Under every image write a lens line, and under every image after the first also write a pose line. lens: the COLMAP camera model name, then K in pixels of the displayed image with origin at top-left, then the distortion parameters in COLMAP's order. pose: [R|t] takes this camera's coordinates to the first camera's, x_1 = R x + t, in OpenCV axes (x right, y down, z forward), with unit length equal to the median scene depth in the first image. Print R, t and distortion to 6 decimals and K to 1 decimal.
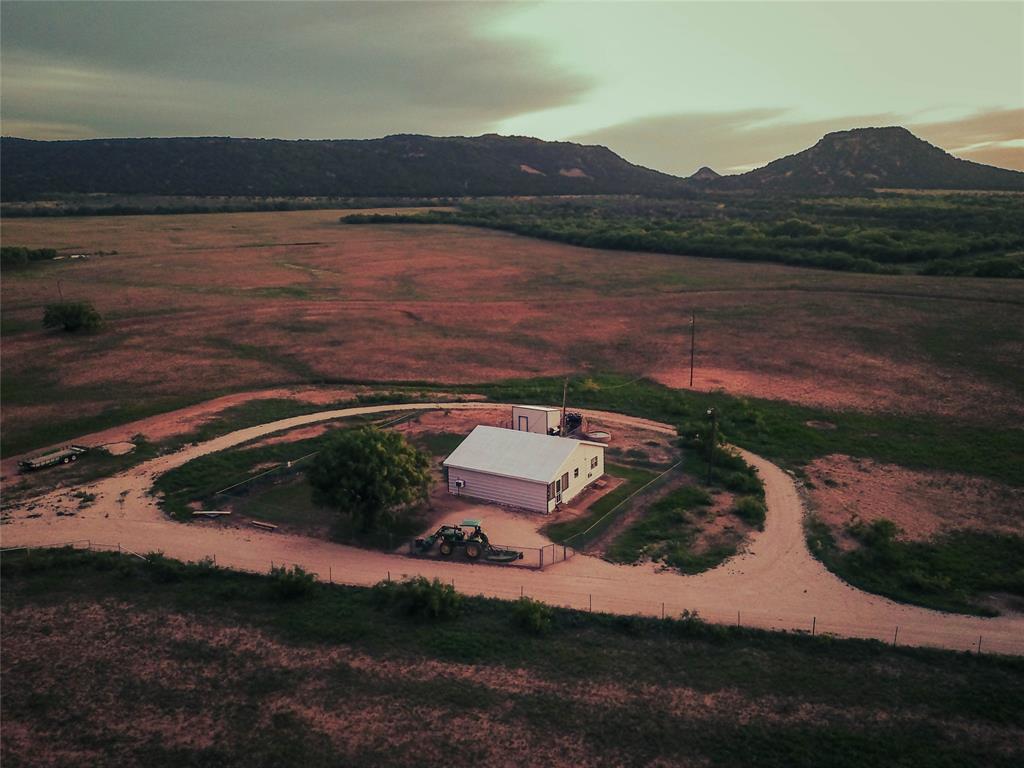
lens RADIAL K [[795.1, 0, 503.3], [0, 795.1, 381.3], [0, 0, 1]] dist [0.016813, -0.011863]
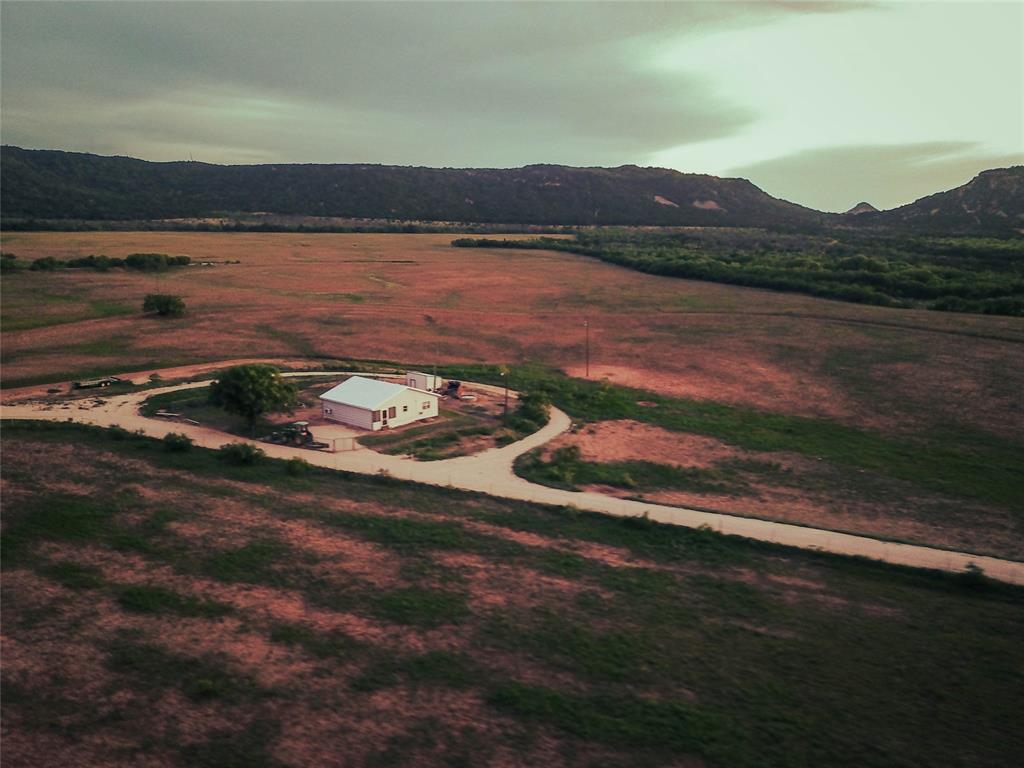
lens RADIAL K [[795.1, 0, 513.2], [0, 795.1, 381.2], [0, 0, 1]] dist [0.016813, -0.011863]
pose [[0.984414, 0.062036, -0.164563, 0.133579], [-0.067603, 0.997307, -0.028442, 0.023480], [0.162355, 0.039123, 0.985956, -0.105100]]
